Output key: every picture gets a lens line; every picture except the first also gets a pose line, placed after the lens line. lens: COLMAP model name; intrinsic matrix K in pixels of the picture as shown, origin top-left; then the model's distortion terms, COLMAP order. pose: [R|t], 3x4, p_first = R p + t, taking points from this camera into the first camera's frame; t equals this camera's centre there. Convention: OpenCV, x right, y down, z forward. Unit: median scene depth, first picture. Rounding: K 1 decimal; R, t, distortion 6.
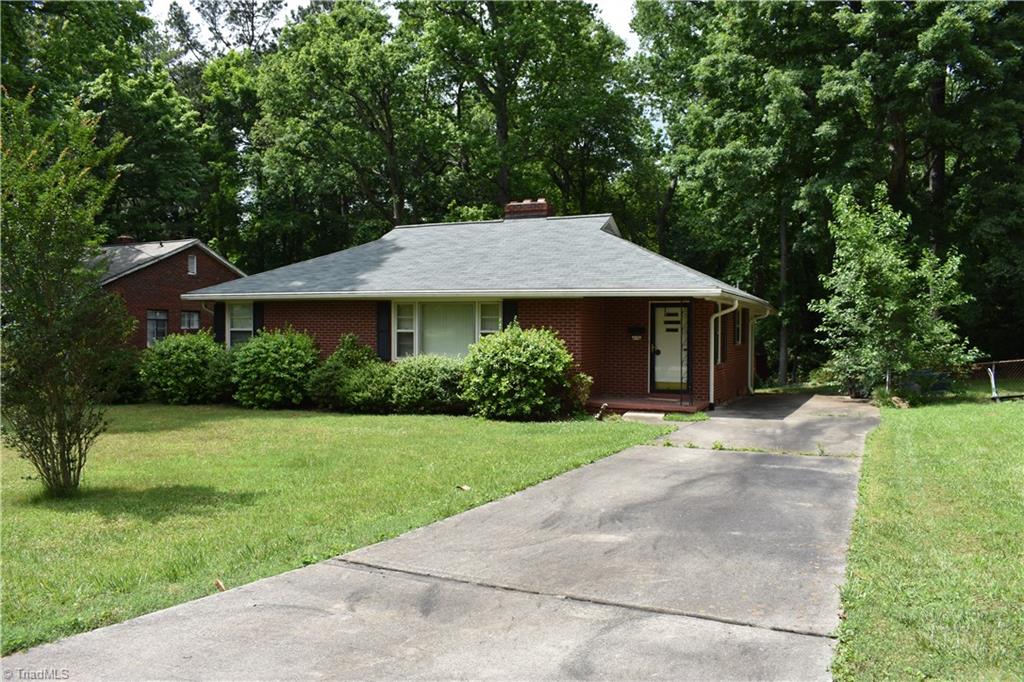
lens RADIAL K [[794.7, 0, 512.0], [0, 794.7, 341.0], [0, 0, 1]] dist [-0.093543, 0.007849]
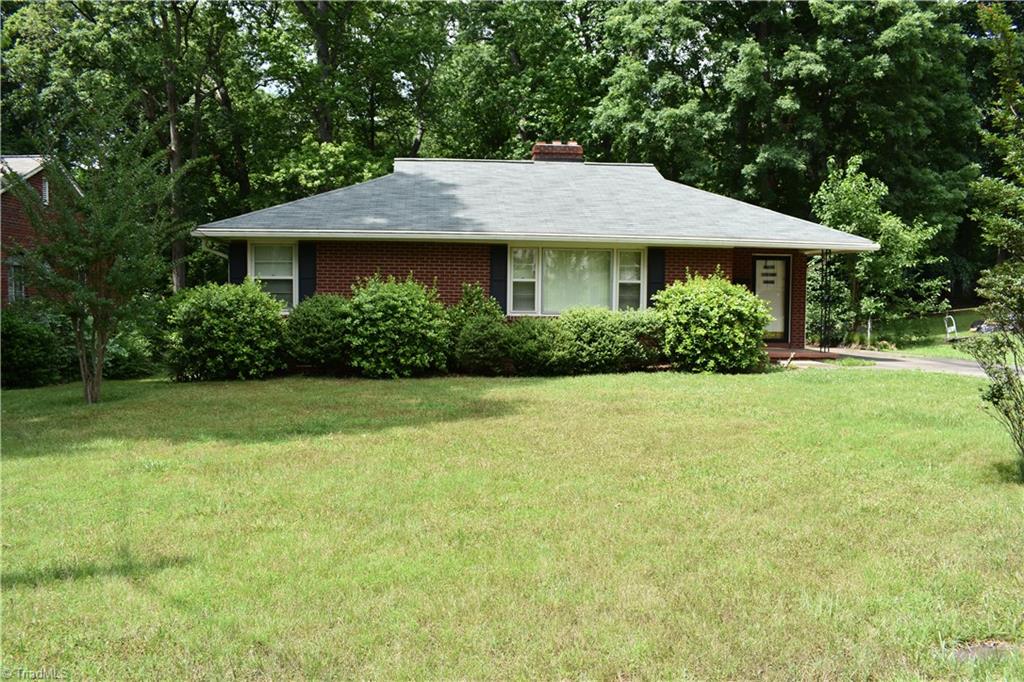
lens RADIAL K [[794.7, 0, 512.0], [0, 794.7, 341.0], [0, 0, 1]] dist [-0.093543, 0.007849]
pose [[0.871877, -0.027974, 0.488926, -0.572979], [0.004279, 0.998764, 0.049514, 0.010738], [-0.489707, -0.041078, 0.870919, 0.250135]]
